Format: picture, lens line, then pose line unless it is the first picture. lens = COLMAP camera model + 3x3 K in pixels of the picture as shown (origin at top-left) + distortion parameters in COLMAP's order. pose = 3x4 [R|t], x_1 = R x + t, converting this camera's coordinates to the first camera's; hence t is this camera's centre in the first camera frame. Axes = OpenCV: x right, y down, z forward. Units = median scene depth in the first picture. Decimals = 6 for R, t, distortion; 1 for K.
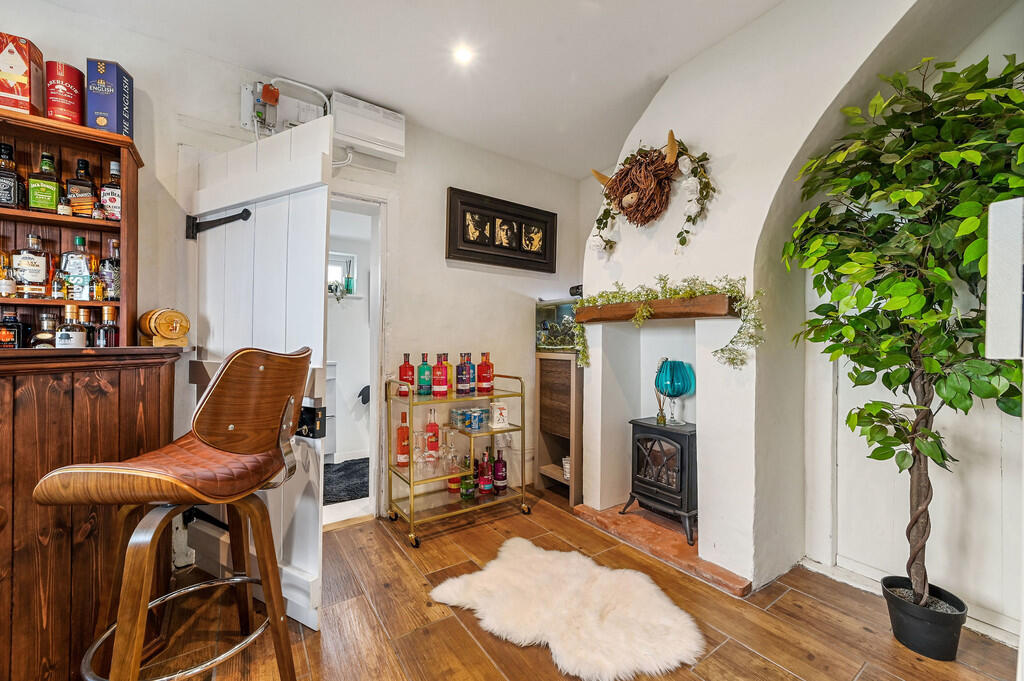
lens RADIAL K [[402.2, 0, 507.1], [0, 402.2, 344.9], [0, 0, 1]] dist [-0.021135, 0.008201]
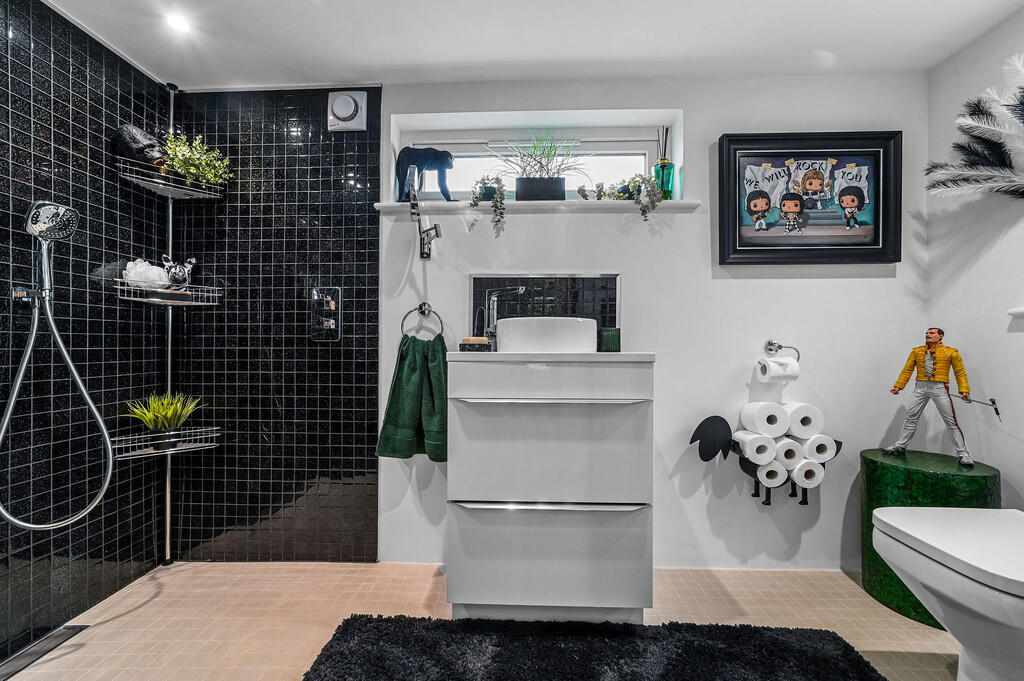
lens RADIAL K [[402.2, 0, 507.1], [0, 402.2, 344.9], [0, 0, 1]] dist [-0.021135, 0.008201]
pose [[0.804299, -0.002672, -0.594219, -0.428470], [-0.000693, 0.999985, -0.005434, 0.049501], [0.594225, 0.004782, 0.804285, 0.855572]]
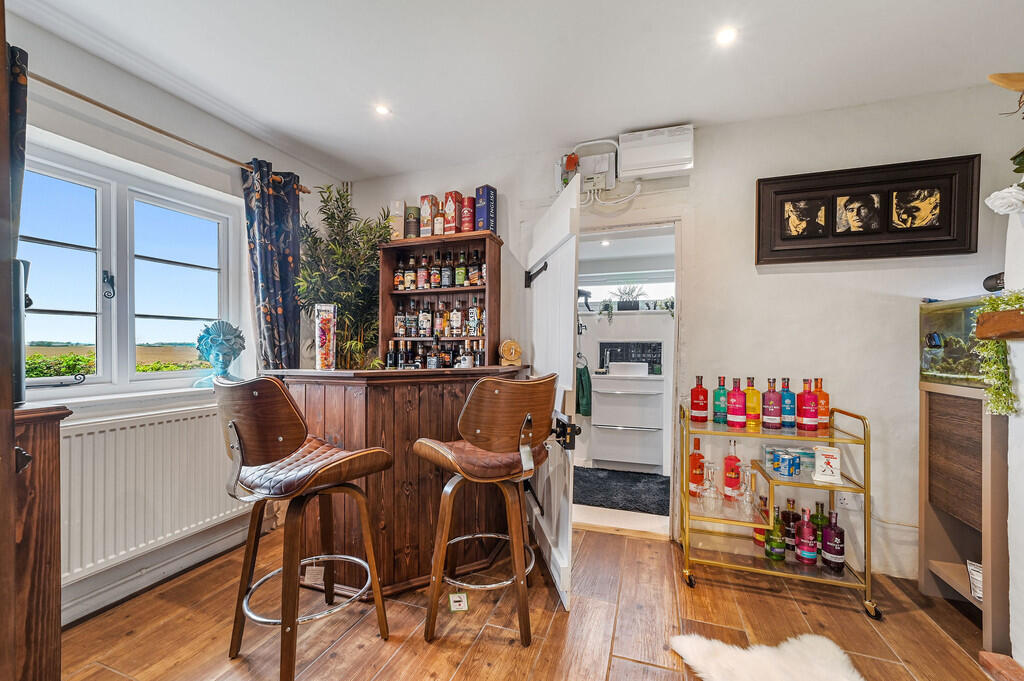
lens RADIAL K [[402.2, 0, 507.1], [0, 402.2, 344.9], [0, 0, 1]] dist [-0.021135, 0.008201]
pose [[0.589734, -0.008297, -0.807555, 0.230889], [-0.001336, 0.999936, -0.011249, -0.038170], [0.807596, 0.007713, 0.589685, 0.086434]]
